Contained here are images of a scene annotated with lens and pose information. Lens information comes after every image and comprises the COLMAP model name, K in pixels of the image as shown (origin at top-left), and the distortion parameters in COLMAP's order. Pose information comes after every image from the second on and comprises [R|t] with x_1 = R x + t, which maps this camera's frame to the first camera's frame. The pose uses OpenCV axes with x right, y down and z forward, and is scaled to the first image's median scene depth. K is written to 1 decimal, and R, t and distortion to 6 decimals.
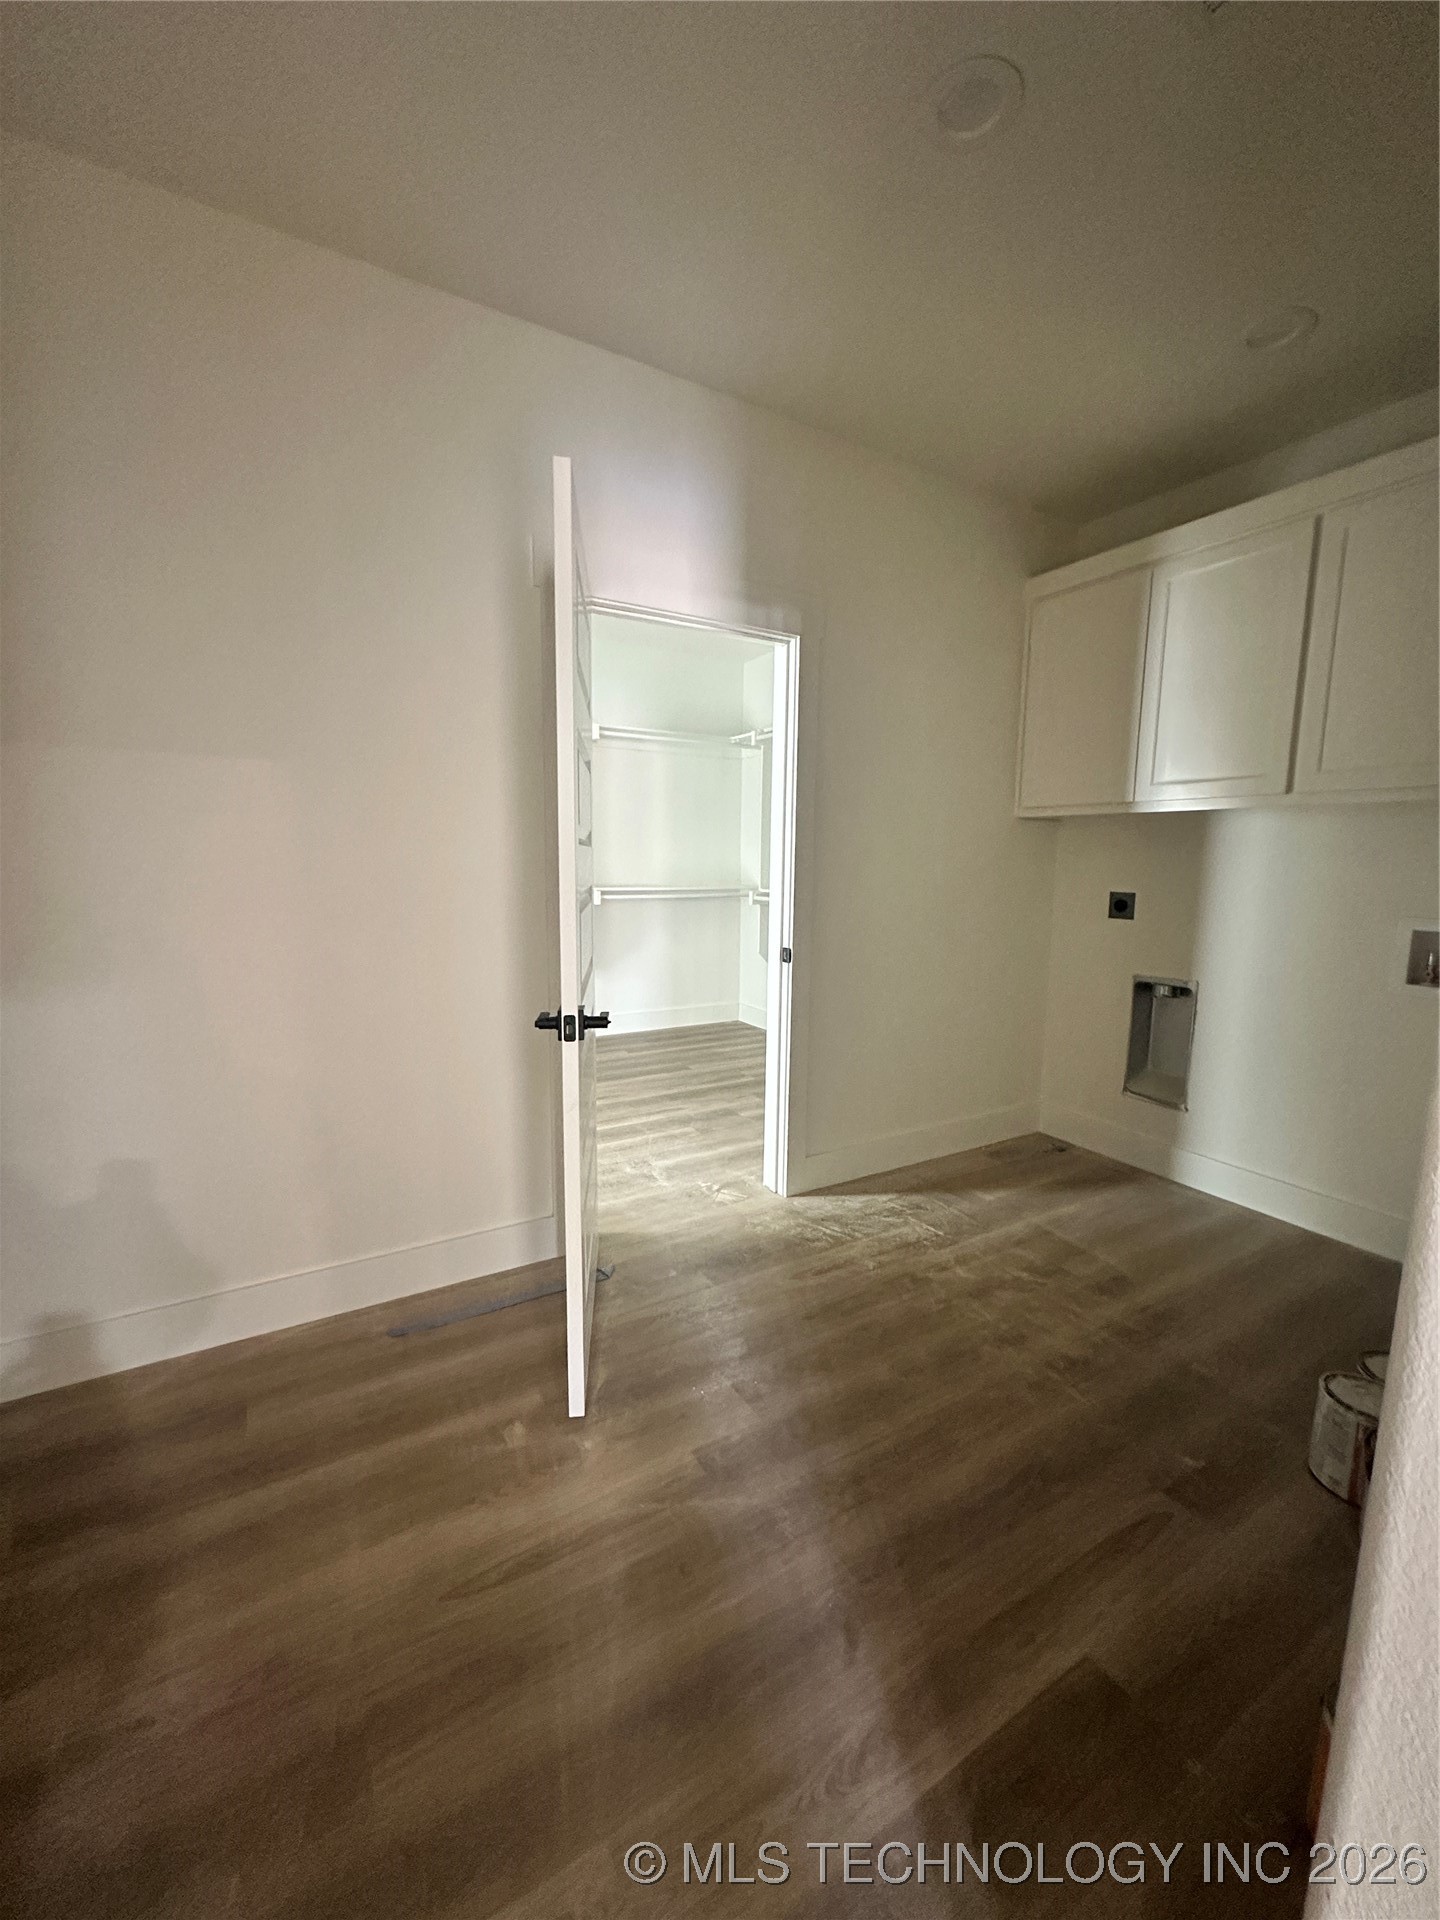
lens RADIAL K [[763.9, 0, 720.0], [0, 763.9, 960.0], [0, 0, 1]] dist [-0.001517, -0.000231]
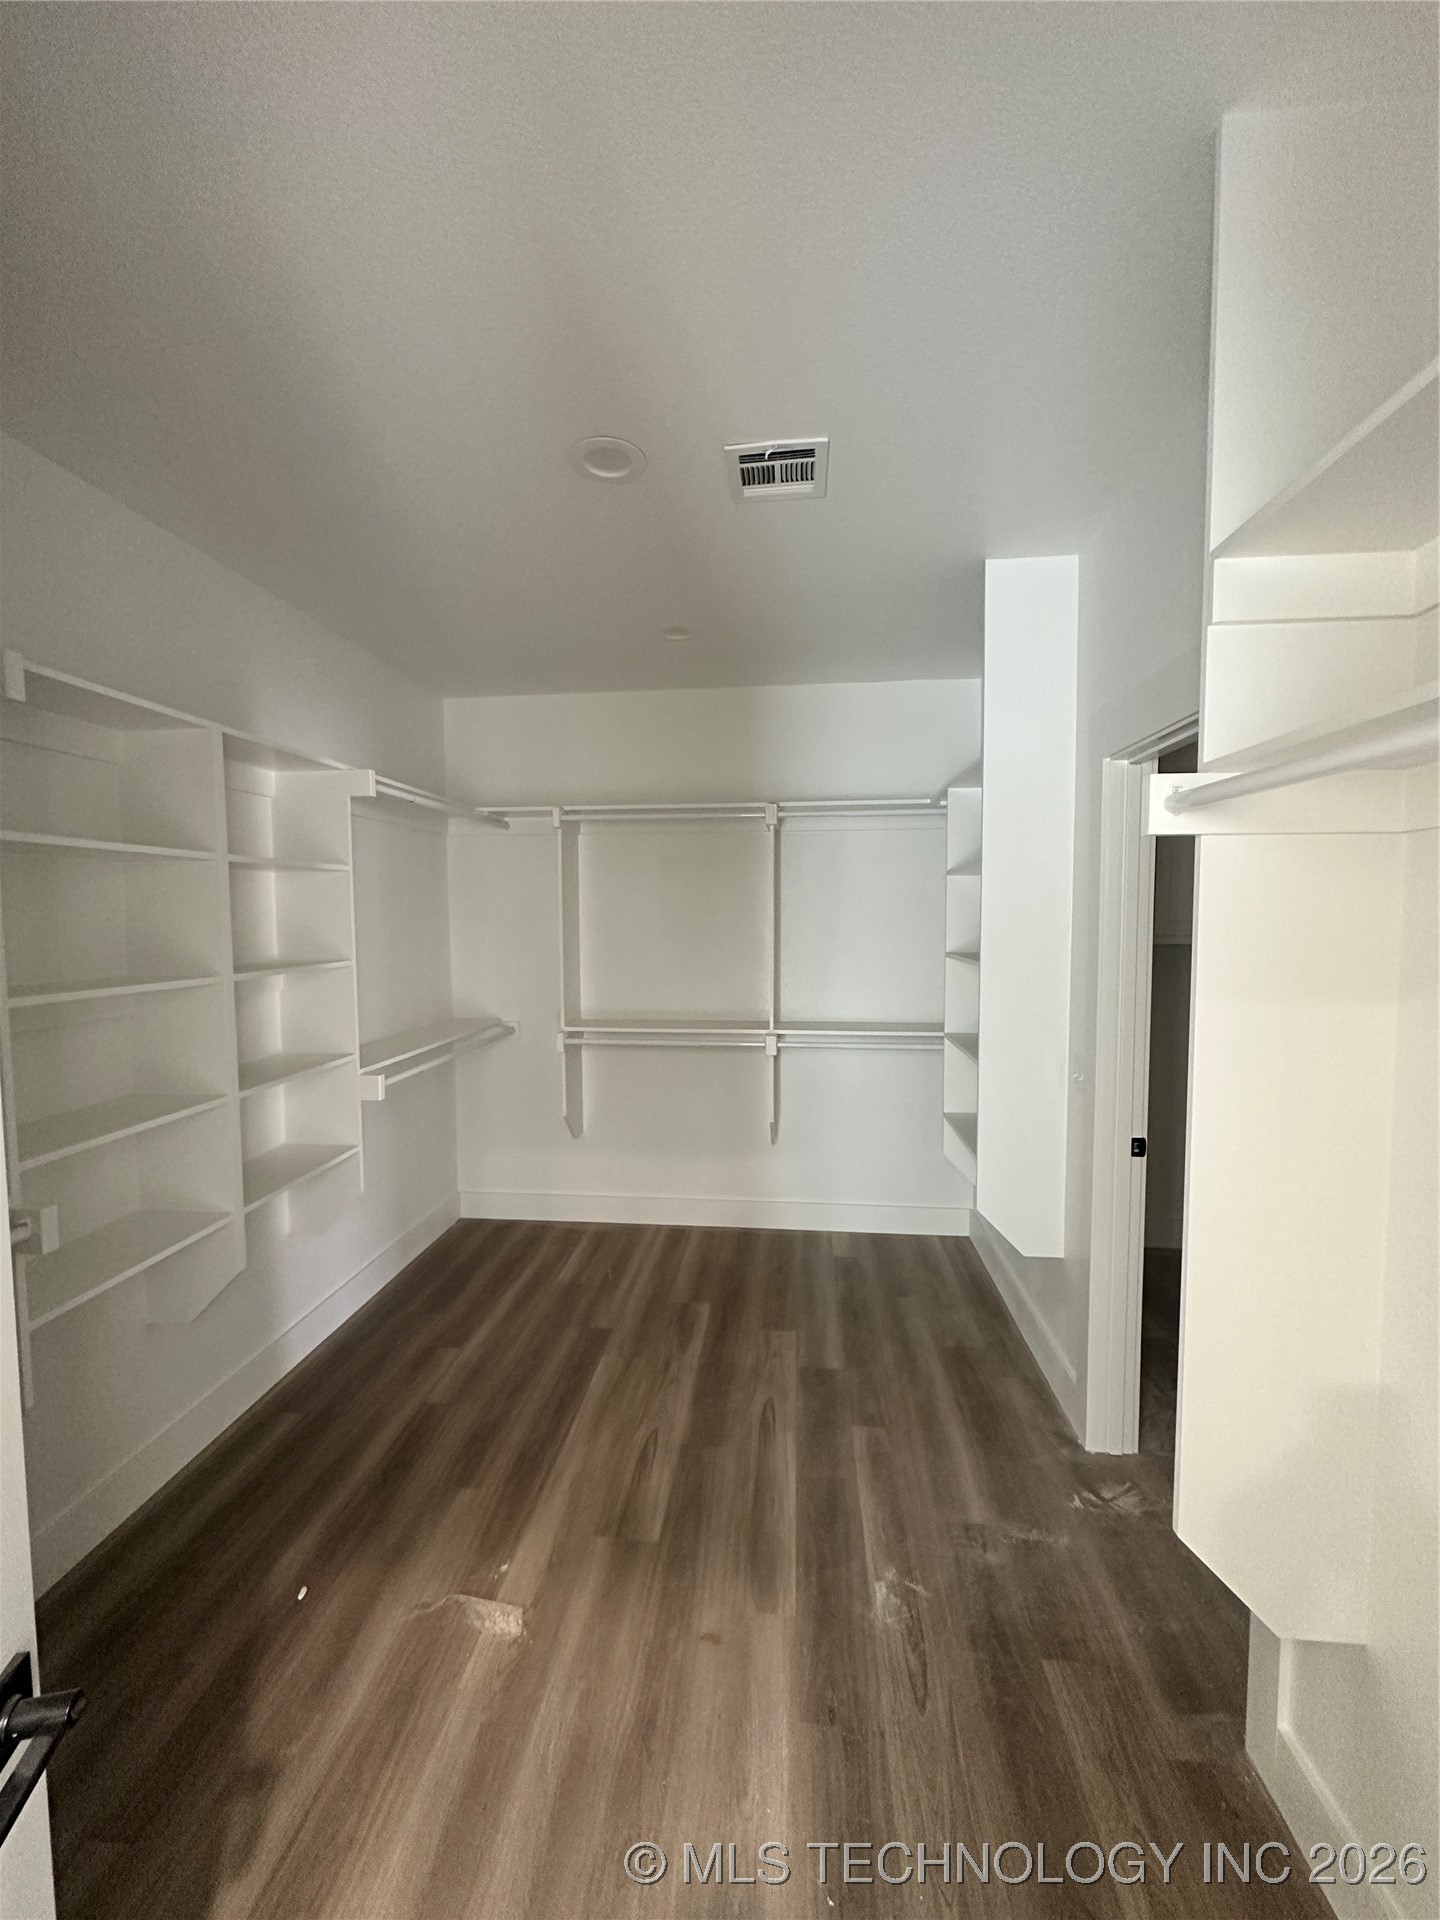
lens RADIAL K [[763.9, 0, 720.0], [0, 763.9, 960.0], [0, 0, 1]] dist [-0.001517, -0.000231]
pose [[0.596422, -0.058275, 0.800552, -0.599649], [0.120578, 0.992548, -0.017581, -0.178668], [-0.793562, 0.107015, 0.599005, 0.643978]]
